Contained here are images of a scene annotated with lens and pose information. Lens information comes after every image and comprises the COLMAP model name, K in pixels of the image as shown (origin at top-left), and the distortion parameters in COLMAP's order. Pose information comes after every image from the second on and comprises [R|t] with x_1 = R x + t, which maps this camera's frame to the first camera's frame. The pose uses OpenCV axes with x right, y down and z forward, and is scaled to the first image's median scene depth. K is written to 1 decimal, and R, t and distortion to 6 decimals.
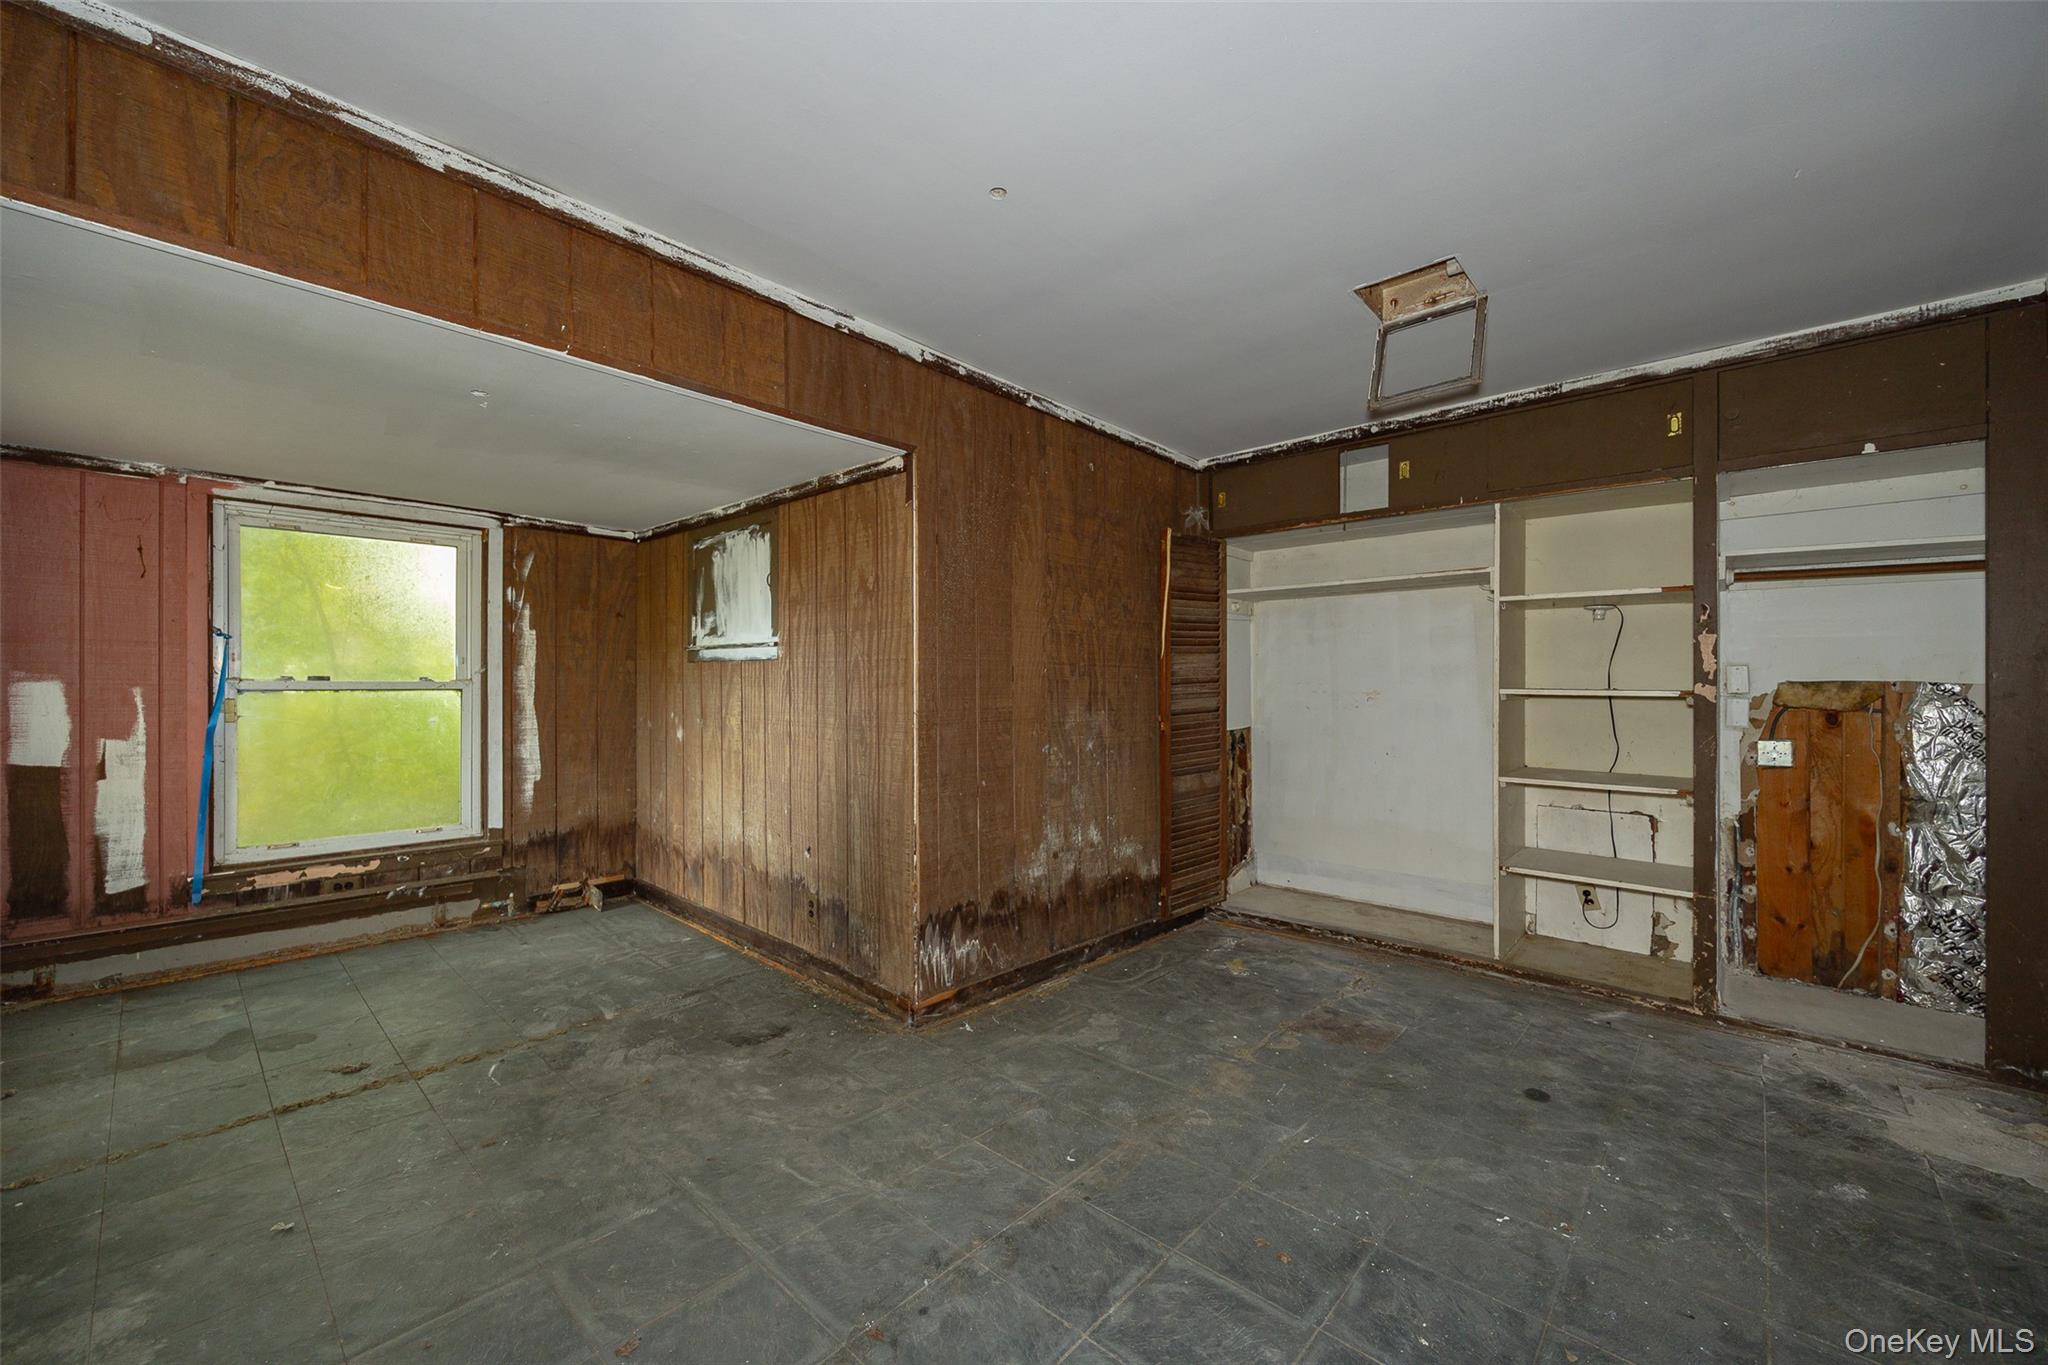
lens RADIAL K [[788.8, 0, 1037.7], [0, 788.8, 679.7], [0, 0, 1]] dist [-0.003803, -0.000433]
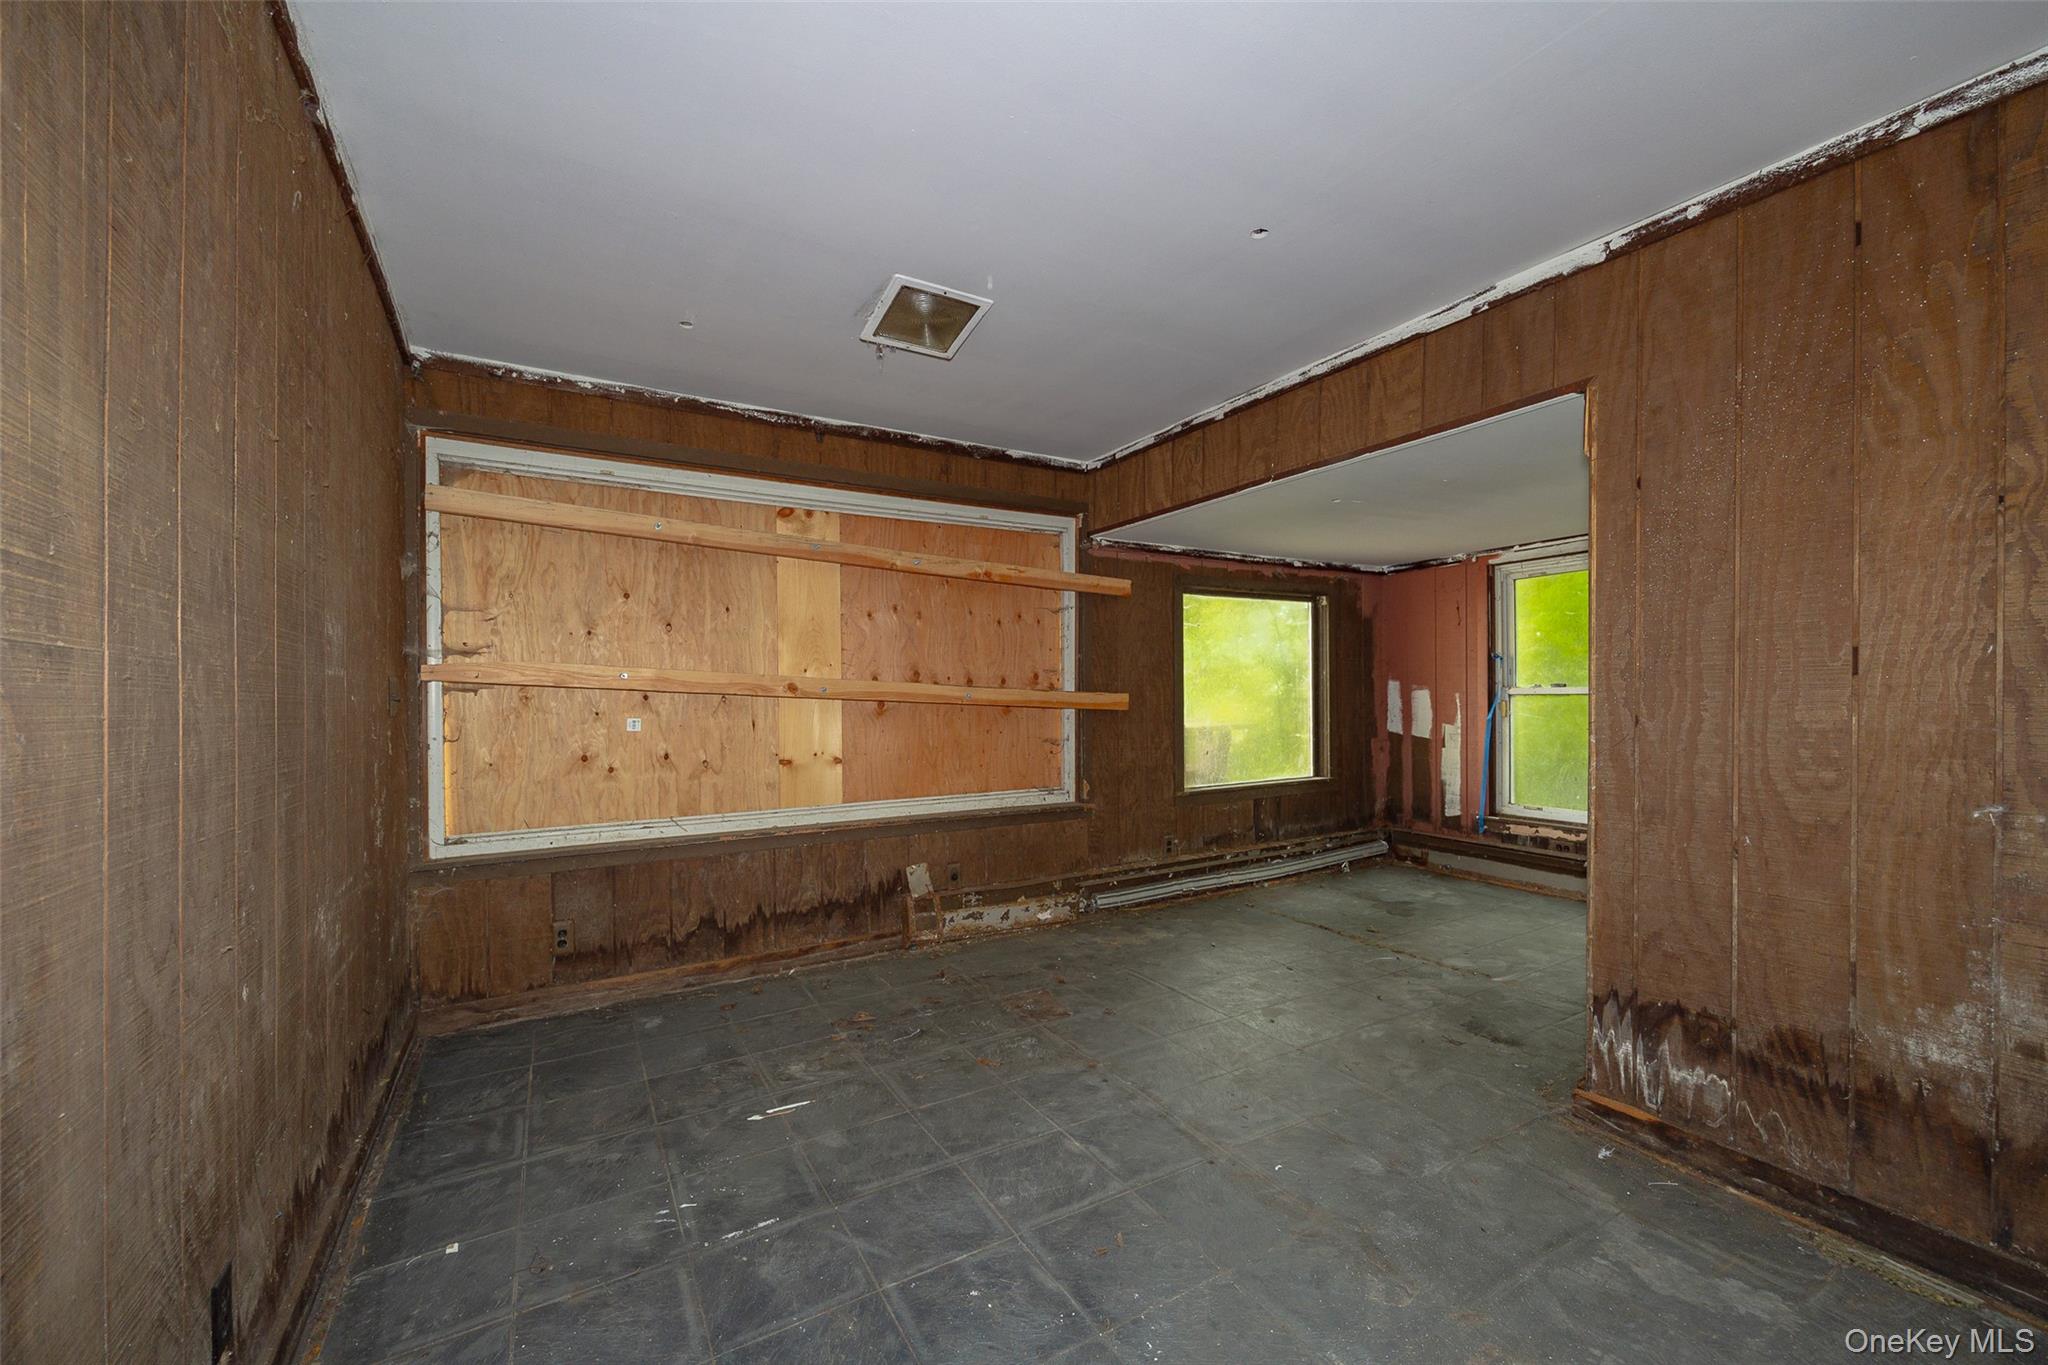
lens RADIAL K [[788.8, 0, 1034.2], [0, 788.8, 697.5], [0, 0, 1]] dist [-0.003803, -0.000433]
pose [[-0.287140, 0.000401, -0.957888, 0.713842], [0.012311, 0.999919, -0.003272, 0.014246], [0.957809, -0.012732, -0.287122, 0.665069]]
